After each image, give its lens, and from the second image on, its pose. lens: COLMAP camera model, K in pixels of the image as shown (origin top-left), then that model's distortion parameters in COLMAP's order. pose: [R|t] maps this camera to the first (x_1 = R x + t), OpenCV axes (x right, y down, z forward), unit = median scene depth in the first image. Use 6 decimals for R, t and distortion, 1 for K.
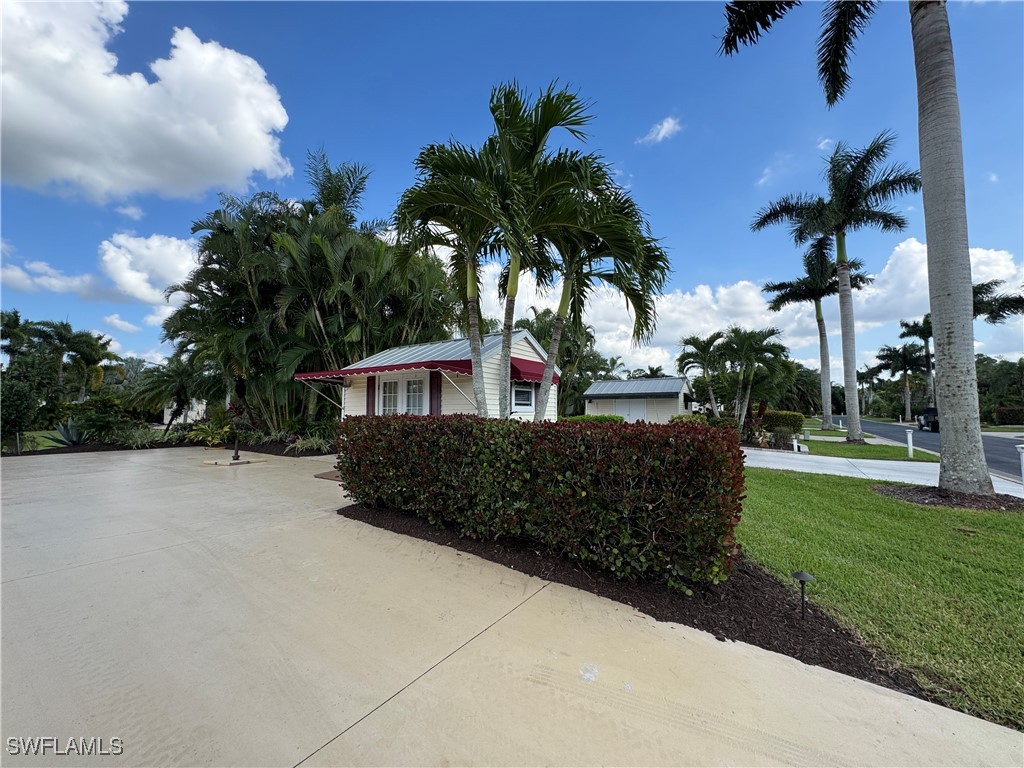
lens RADIAL K [[404.8, 0, 508.3], [0, 404.8, 394.9], [0, 0, 1]] dist [-0.002201, -0.000020]
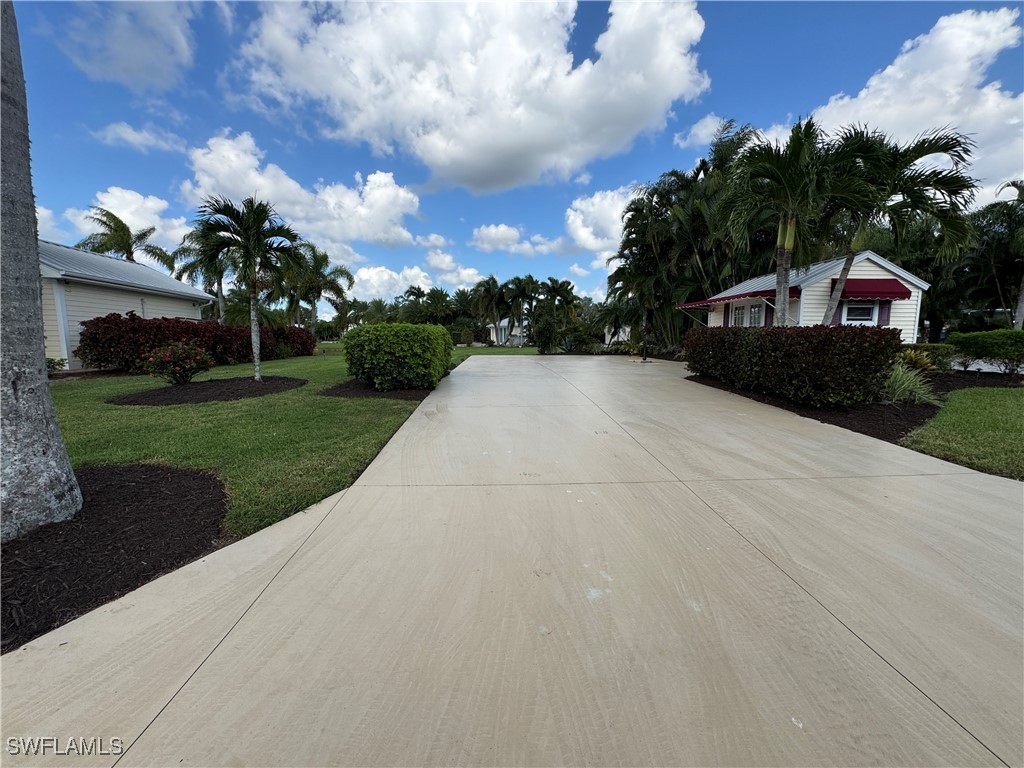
lens RADIAL K [[404.8, 0, 509.7], [0, 404.8, 388.7], [0, 0, 1]] dist [-0.002201, -0.000020]
pose [[0.597013, 0.099359, -0.796055, 0.212242], [0.034708, 0.988172, 0.149368, 0.006797], [0.801481, -0.116804, 0.586503, -0.273244]]
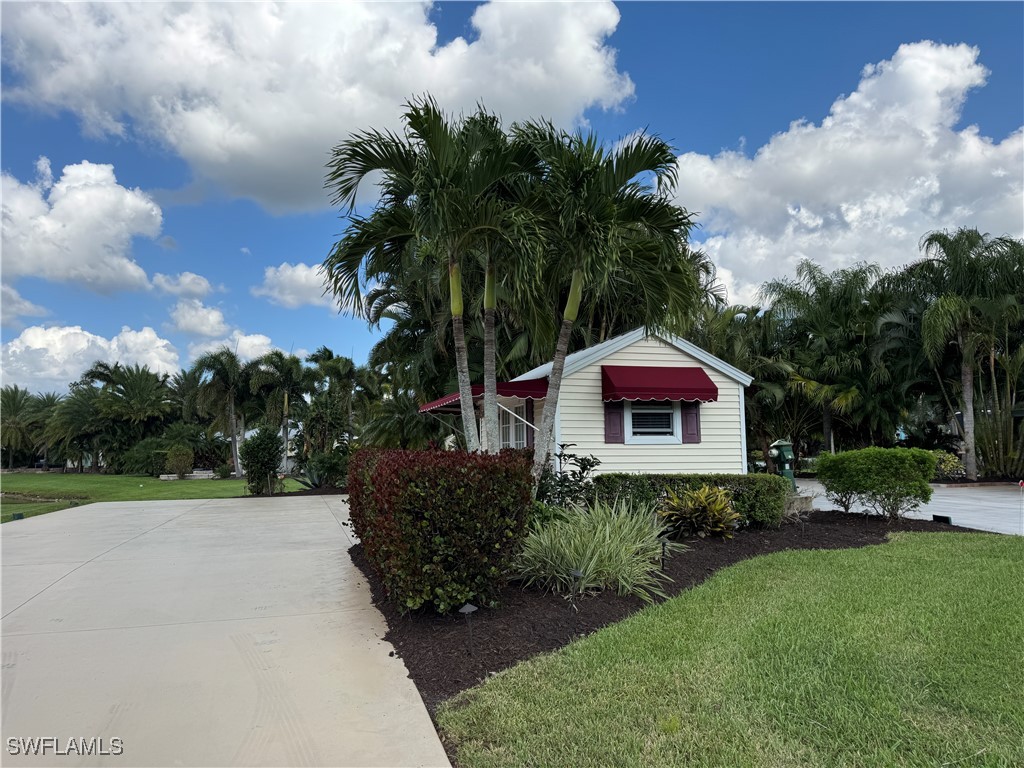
lens RADIAL K [[709.9, 0, 523.2], [0, 709.9, 379.7], [0, 0, 1]] dist [0.032091, -0.030446]
pose [[0.770469, -0.076216, -0.632904, 0.346182], [0.038233, 0.996565, -0.073466, 0.007365], [0.636329, 0.032406, 0.770736, -0.017328]]
